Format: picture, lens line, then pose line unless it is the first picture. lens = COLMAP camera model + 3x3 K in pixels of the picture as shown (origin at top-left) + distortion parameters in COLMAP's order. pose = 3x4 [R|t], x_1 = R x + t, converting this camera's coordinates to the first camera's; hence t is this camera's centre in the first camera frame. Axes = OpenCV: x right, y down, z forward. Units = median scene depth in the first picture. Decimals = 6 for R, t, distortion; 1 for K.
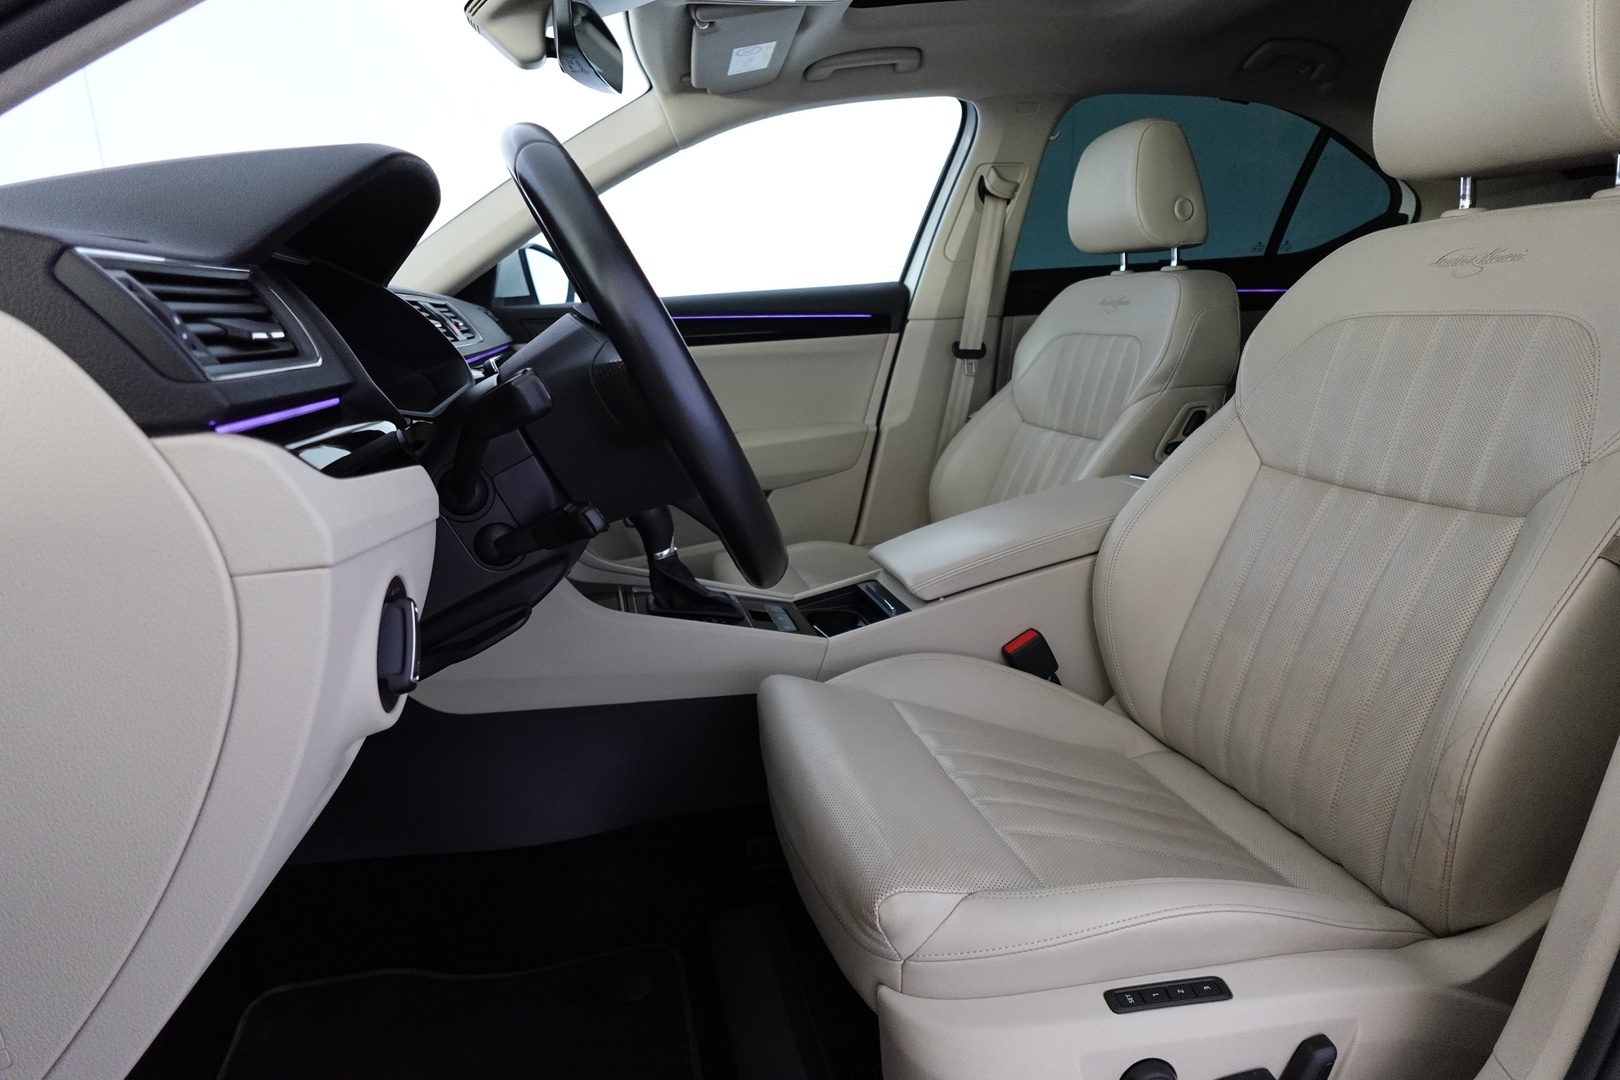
lens RADIAL K [[903.4, 0, 813.3], [0, 903.4, 536.2], [0, 0, 1]] dist [-0.005729, 0.002087]
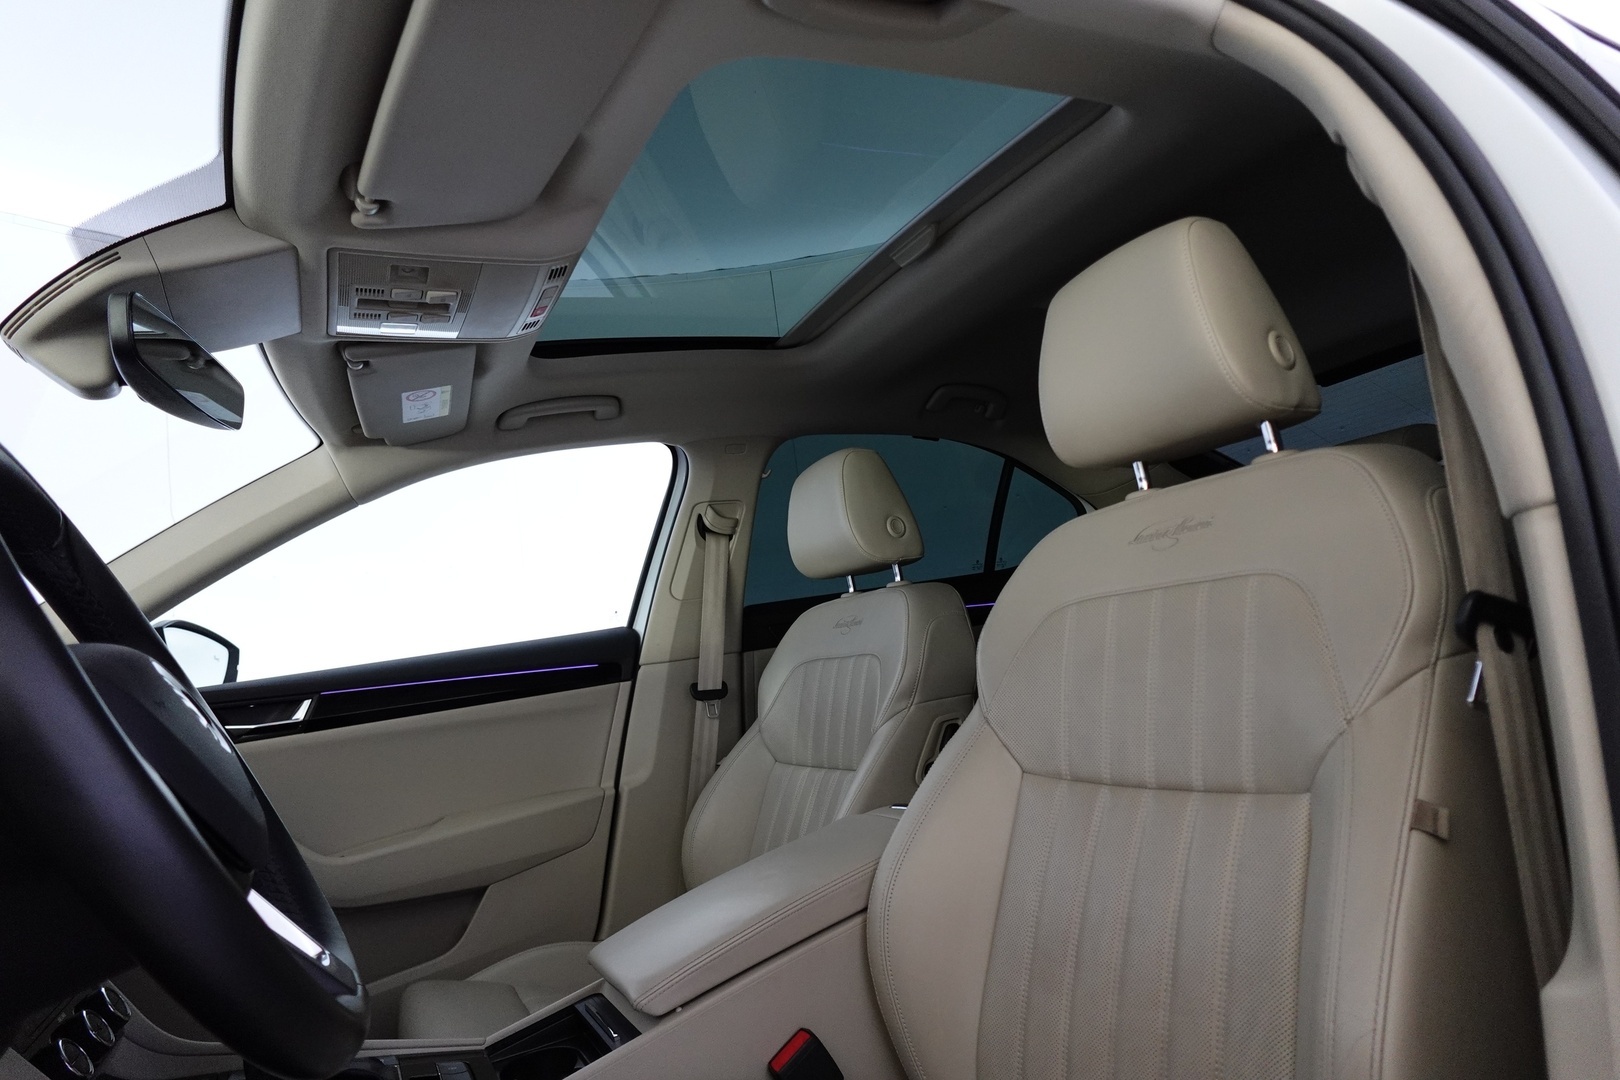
lens RADIAL K [[903.4, 0, 811.7], [0, 903.4, 544.1], [0, 0, 1]] dist [-0.005729, 0.002087]
pose [[0.965984, -0.066407, 0.249929, 0.074699], [0.154650, 0.922946, -0.352497, -0.005400], [-0.207263, 0.379158, 0.901821, 0.132836]]
